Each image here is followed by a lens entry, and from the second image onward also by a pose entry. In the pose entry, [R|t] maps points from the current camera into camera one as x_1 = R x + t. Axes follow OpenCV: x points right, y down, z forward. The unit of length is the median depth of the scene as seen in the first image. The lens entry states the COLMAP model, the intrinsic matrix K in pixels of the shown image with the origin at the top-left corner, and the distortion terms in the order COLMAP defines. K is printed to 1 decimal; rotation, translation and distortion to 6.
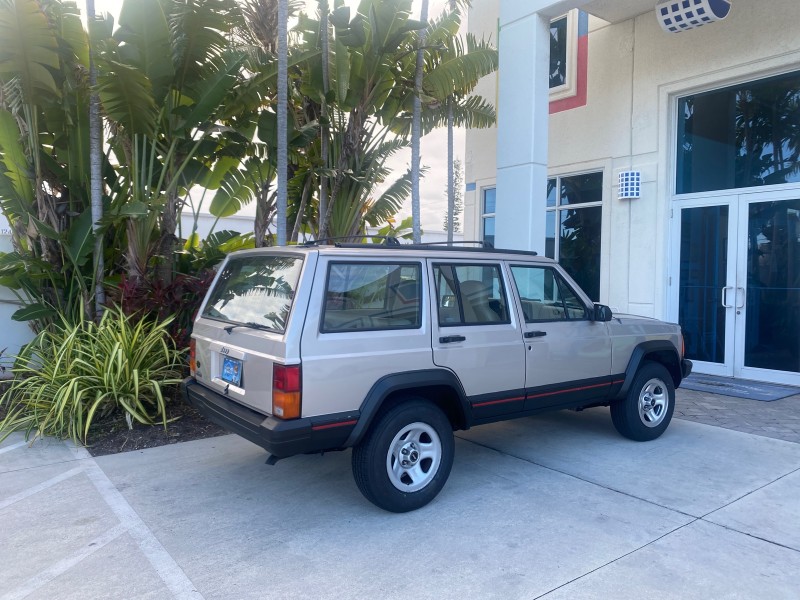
lens RADIAL K [[614.5, 0, 401.5], [0, 614.5, 294.4], [0, 0, 1]] dist [0.026531, -0.019949]
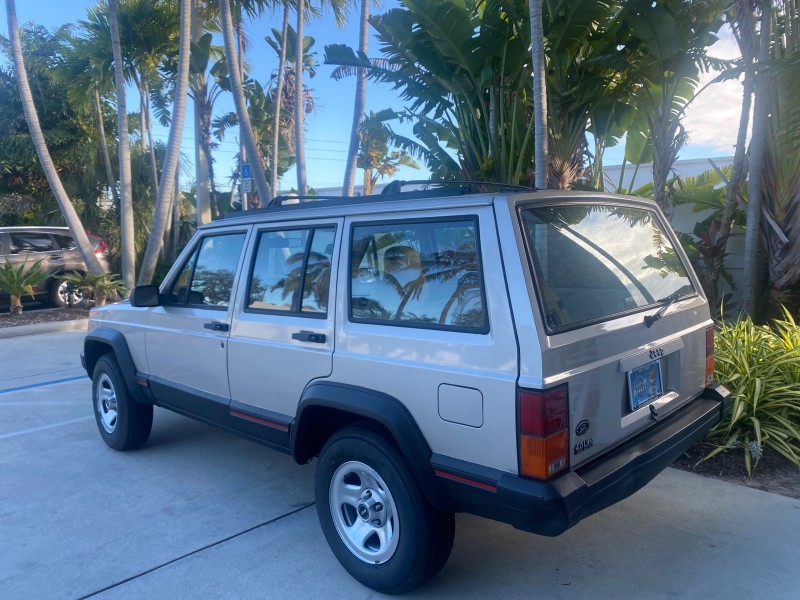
lens RADIAL K [[614.5, 0, 399.6], [0, 614.5, 300.3], [0, 0, 1]] dist [0.026531, -0.019949]
pose [[0.144762, 0.102984, -0.984093, 0.895205], [-0.022243, 0.994656, 0.100817, -0.044154], [0.989217, 0.007295, 0.146279, 1.072309]]
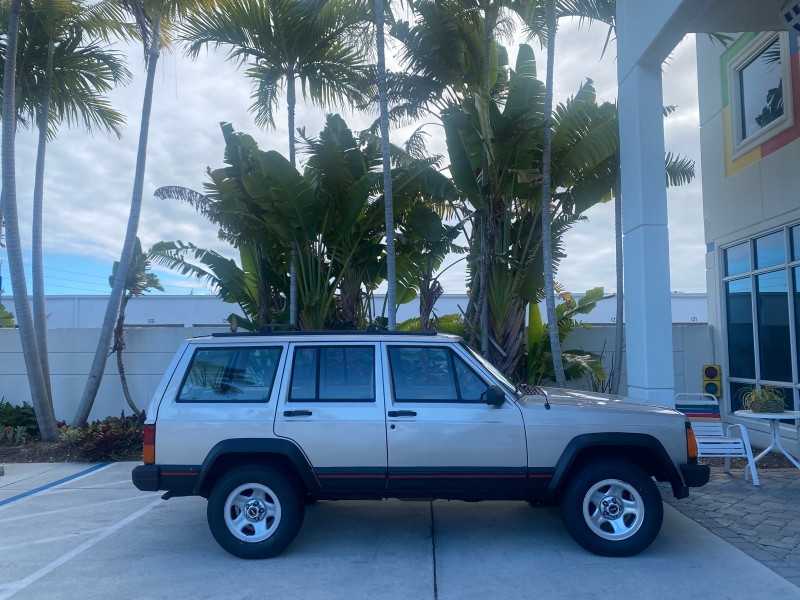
lens RADIAL K [[614.5, 0, 400.6], [0, 614.5, 288.3], [0, 0, 1]] dist [0.026531, -0.019949]
pose [[0.776790, -0.074250, -0.625367, 0.832666], [-0.007232, 0.991908, -0.126753, -0.013056], [0.629718, 0.102983, 0.769967, 0.175731]]
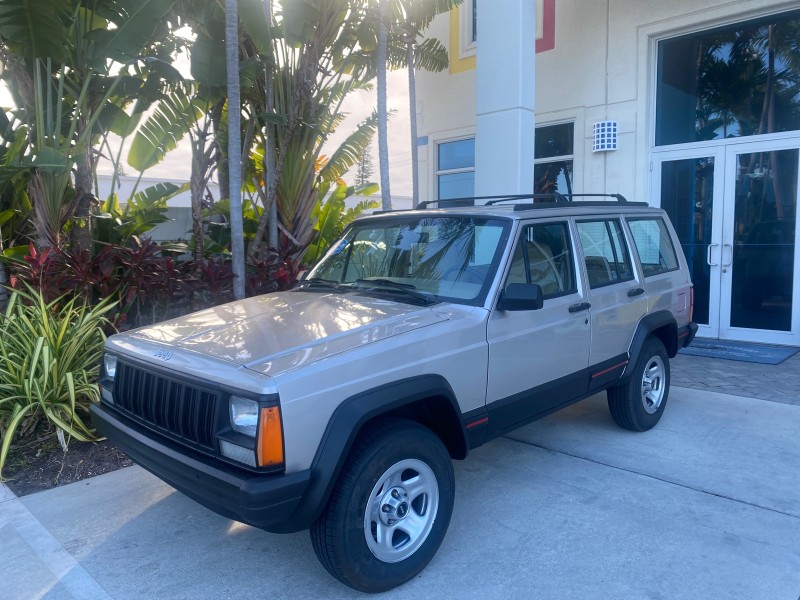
lens RADIAL K [[614.5, 0, 402.0], [0, 614.5, 296.1], [0, 0, 1]] dist [0.026531, -0.019949]
pose [[0.988567, -0.034874, 0.146696, -0.158004], [0.026033, 0.997751, 0.061765, -0.006409], [-0.148520, -0.057240, 0.987251, 0.237105]]
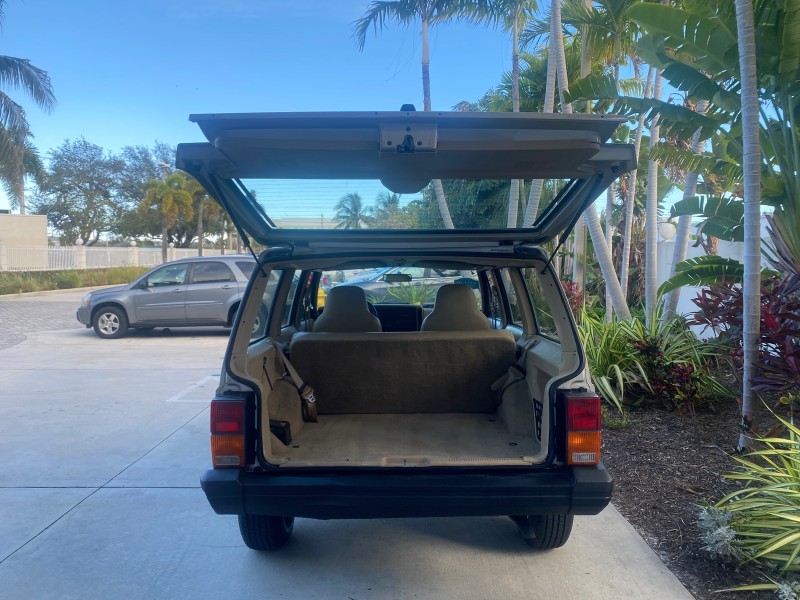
lens RADIAL K [[614.5, 0, 392.2], [0, 614.5, 299.8], [0, 0, 1]] dist [0.026531, -0.019949]
pose [[-0.611425, 0.042589, -0.790156, 0.839336], [-0.035497, 0.996069, 0.081155, -0.082051], [0.790506, 0.077669, -0.607509, 1.688995]]
